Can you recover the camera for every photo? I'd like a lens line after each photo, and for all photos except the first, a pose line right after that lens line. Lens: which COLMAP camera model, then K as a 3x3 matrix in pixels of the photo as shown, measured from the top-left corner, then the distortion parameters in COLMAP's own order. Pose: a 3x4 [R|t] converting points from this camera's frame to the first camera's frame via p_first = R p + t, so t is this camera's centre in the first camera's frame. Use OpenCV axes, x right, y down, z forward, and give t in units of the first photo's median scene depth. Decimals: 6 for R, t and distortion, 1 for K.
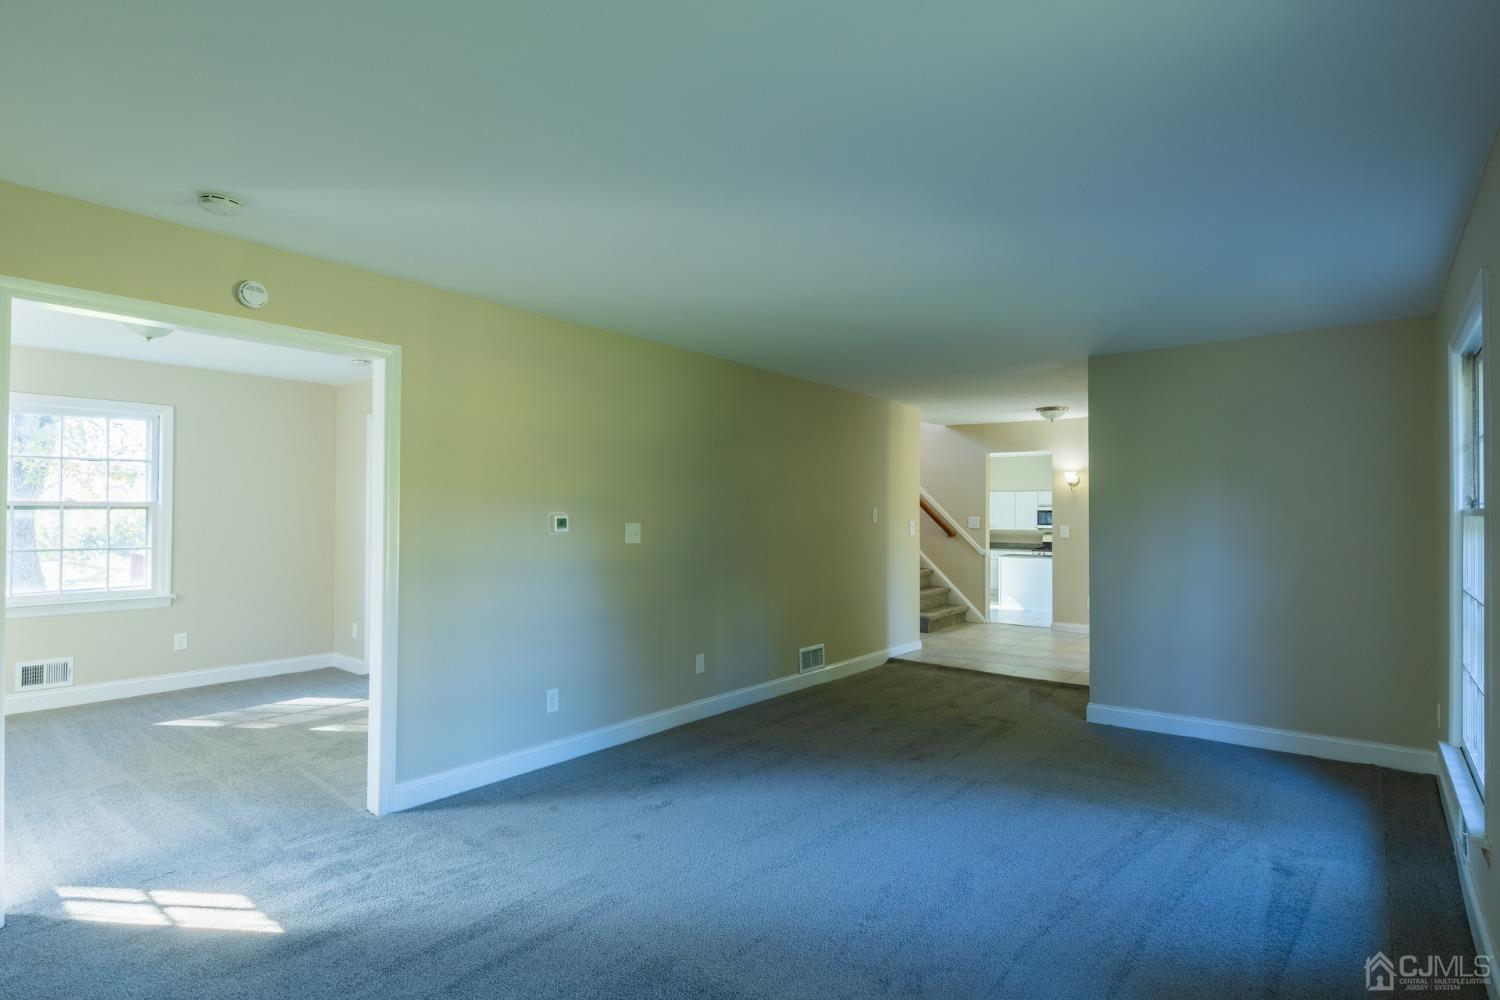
lens RADIAL K [[768.7, 0, 750.5], [0, 768.7, 507.4], [0, 0, 1]] dist [0.000403, -0.002225]
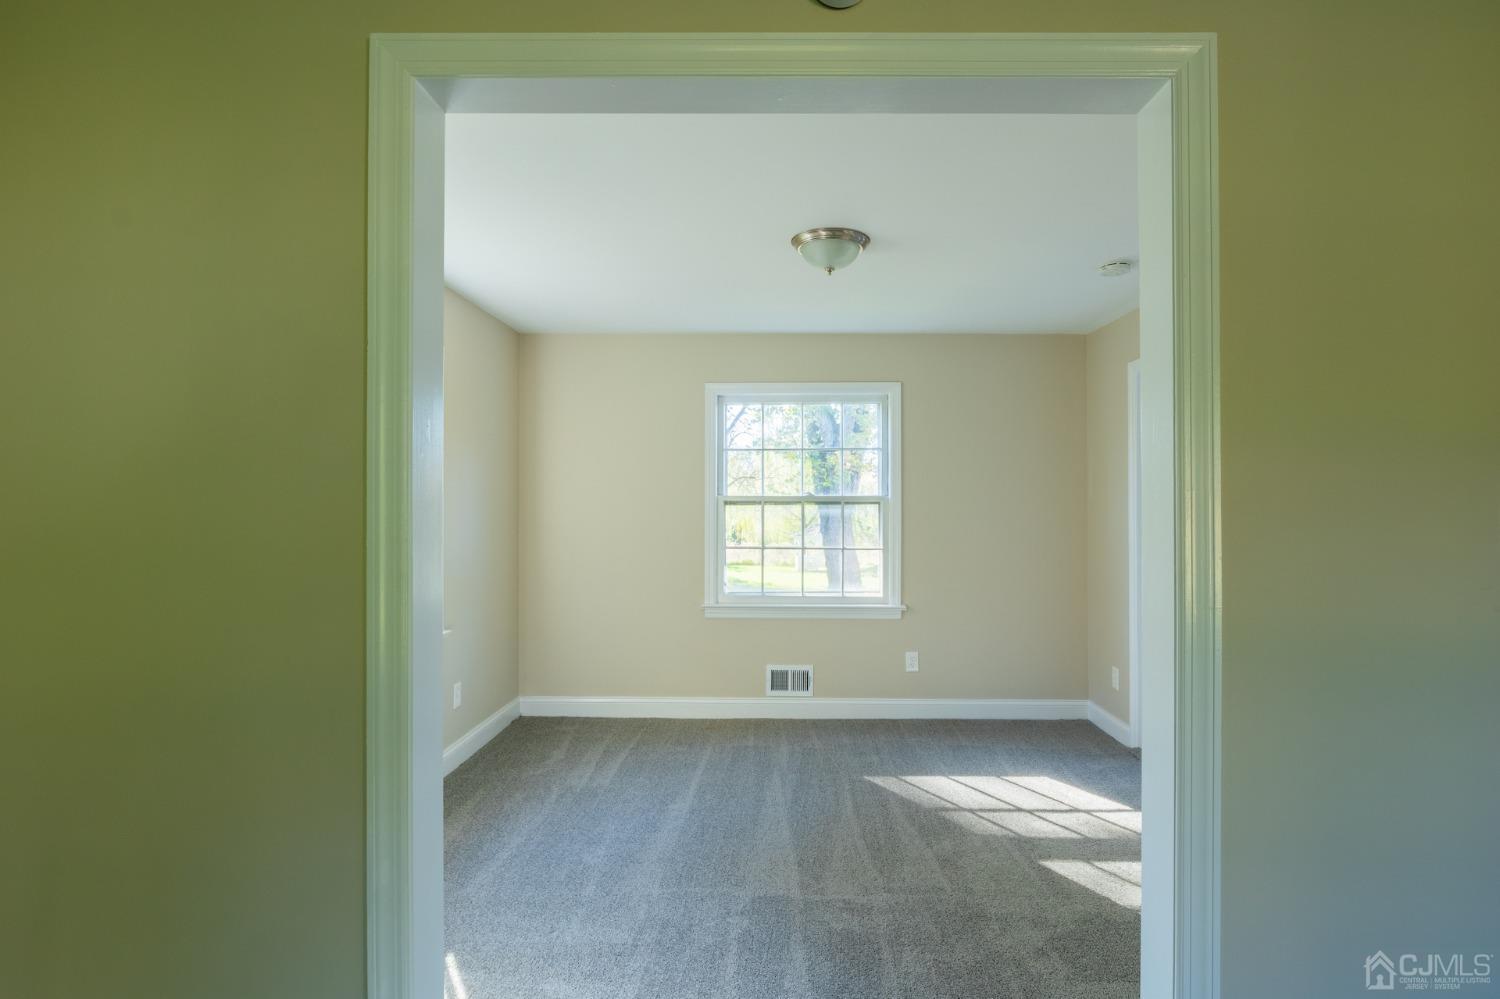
lens RADIAL K [[751.5, 0, 758.2], [0, 751.5, 496.3], [0, 0, 1]] dist [-0.003775, 0.000346]
pose [[0.601556, -0.013460, -0.798717, -0.205185], [0.007068, 0.999909, -0.011527, 0.002525], [0.798799, 0.001289, 0.601596, 0.413906]]
